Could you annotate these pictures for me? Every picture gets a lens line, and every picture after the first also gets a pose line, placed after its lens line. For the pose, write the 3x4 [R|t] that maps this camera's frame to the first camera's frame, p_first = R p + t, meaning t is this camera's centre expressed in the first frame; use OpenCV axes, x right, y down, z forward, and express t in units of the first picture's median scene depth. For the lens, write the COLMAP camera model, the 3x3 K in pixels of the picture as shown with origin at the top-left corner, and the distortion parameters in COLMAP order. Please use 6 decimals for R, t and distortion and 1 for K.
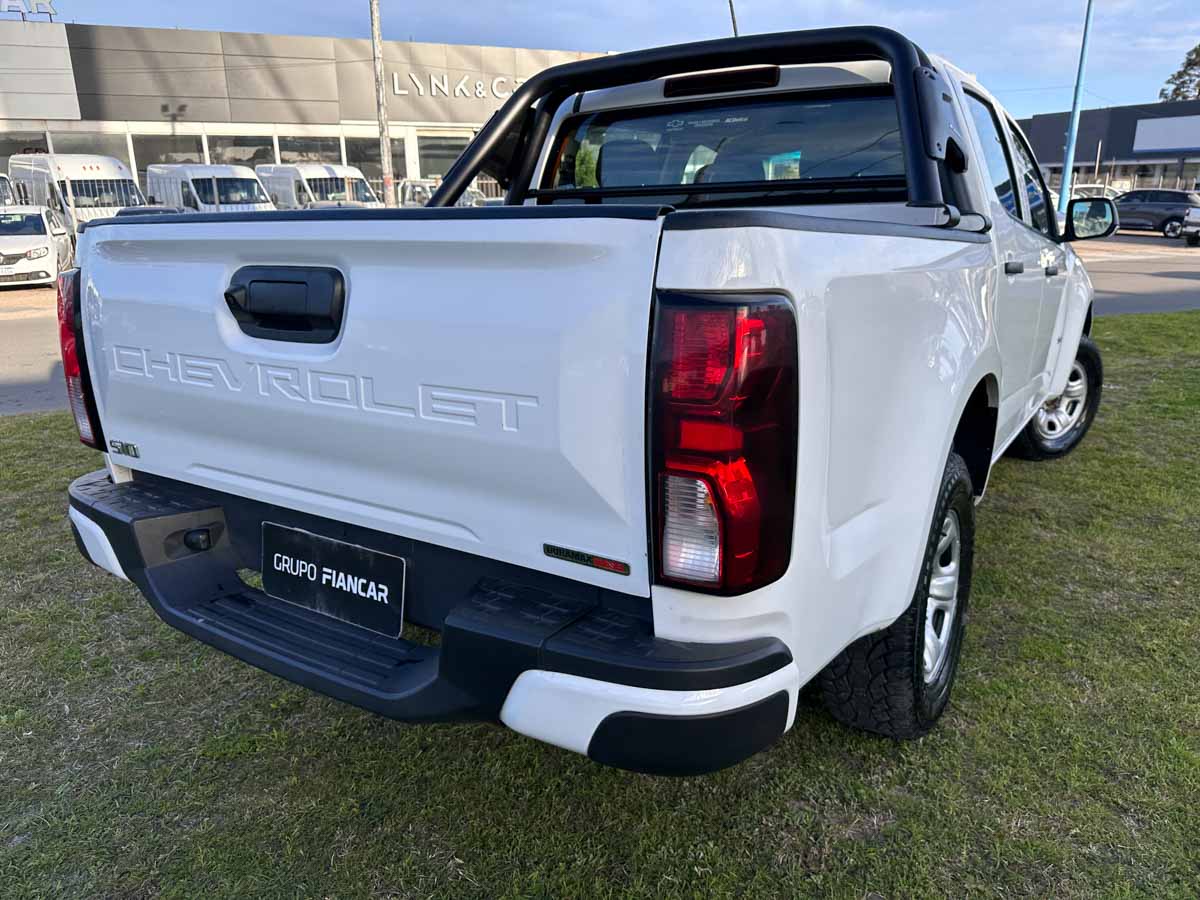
lens RADIAL K [[868.0, 0, 615.5], [0, 868.0, 446.3], [0, 0, 1]] dist [0.002403, -0.021234]
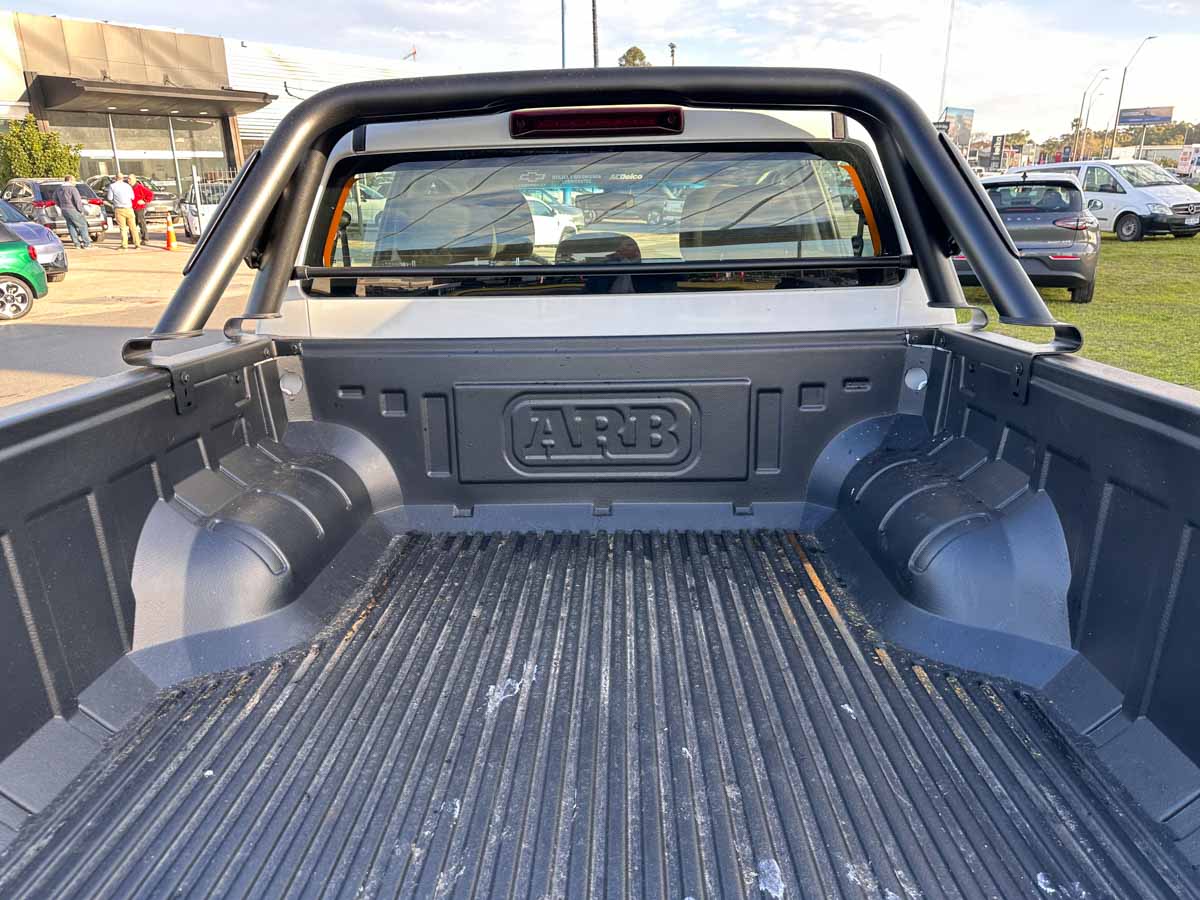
lens RADIAL K [[848.1, 0, 584.8], [0, 848.1, 461.8], [0, 0, 1]] dist [0.030115, -0.035685]
pose [[0.867862, -0.157175, 0.471286, -0.368807], [0.140865, 0.987554, 0.069953, -0.265640], [-0.476416, 0.005678, 0.879202, 0.531445]]
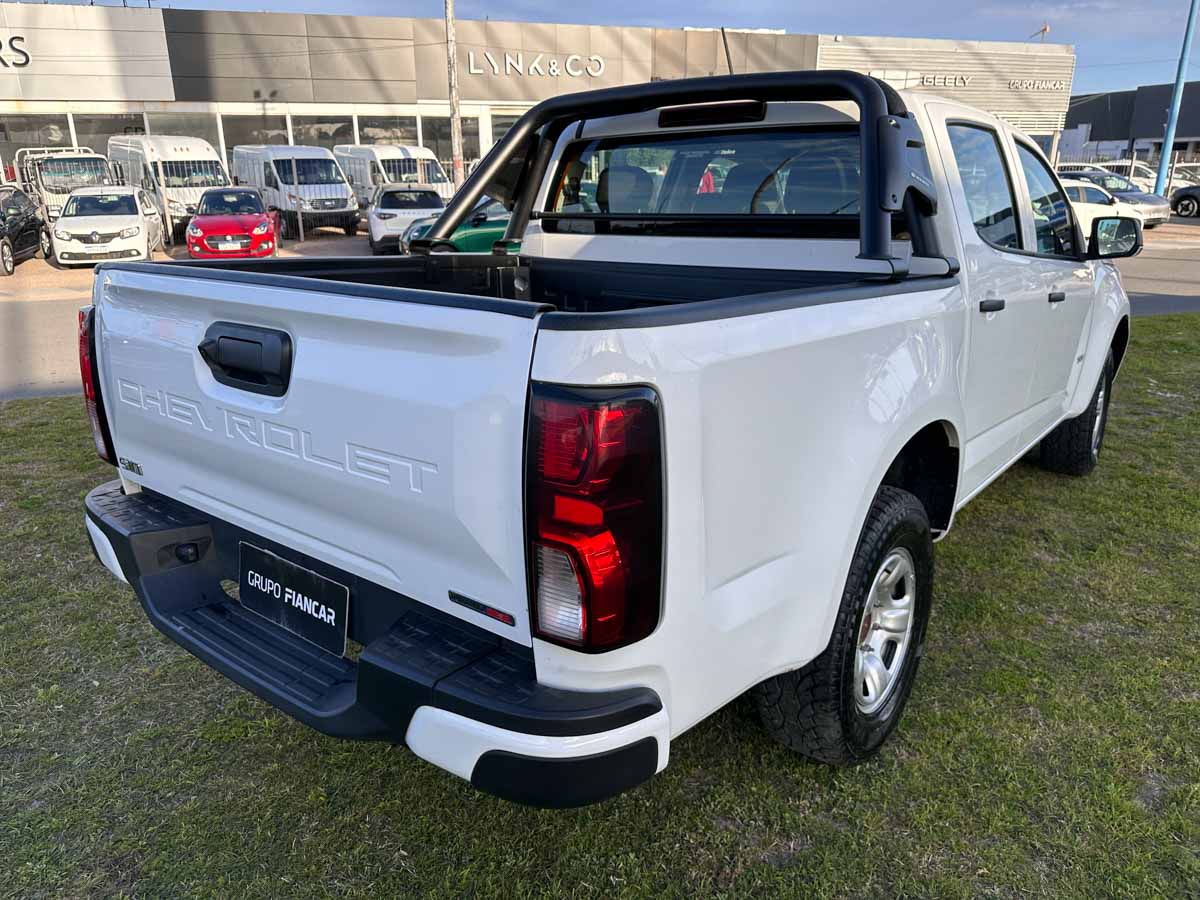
lens RADIAL K [[862.6, 0, 600.0], [0, 862.6, 450.0], [0, 0, 1]] dist [-0.005339, -0.010028]
pose [[0.994904, 0.034696, -0.094664, 0.139513], [-0.031620, 0.998928, 0.033808, -0.074347], [0.095736, -0.030642, 0.994935, -0.052003]]
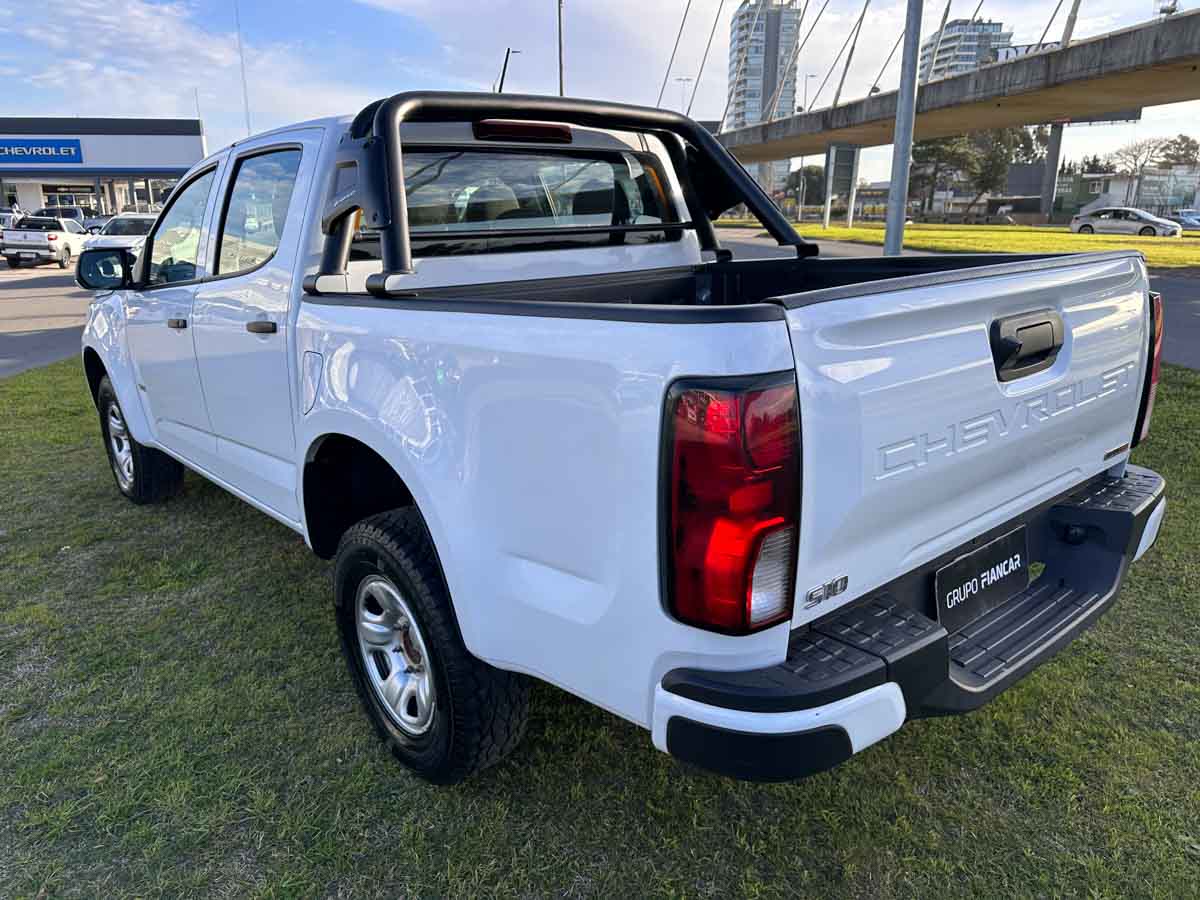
lens RADIAL K [[847.5, 0, 600.0], [0, 847.5, 450.0], [0, 0, 1]] dist [0.057930, -0.053750]
pose [[0.303806, -0.254158, 0.918208, -1.240623], [0.271992, 0.946790, 0.172076, -0.288846], [-0.913084, 0.197467, 0.356770, 0.861677]]
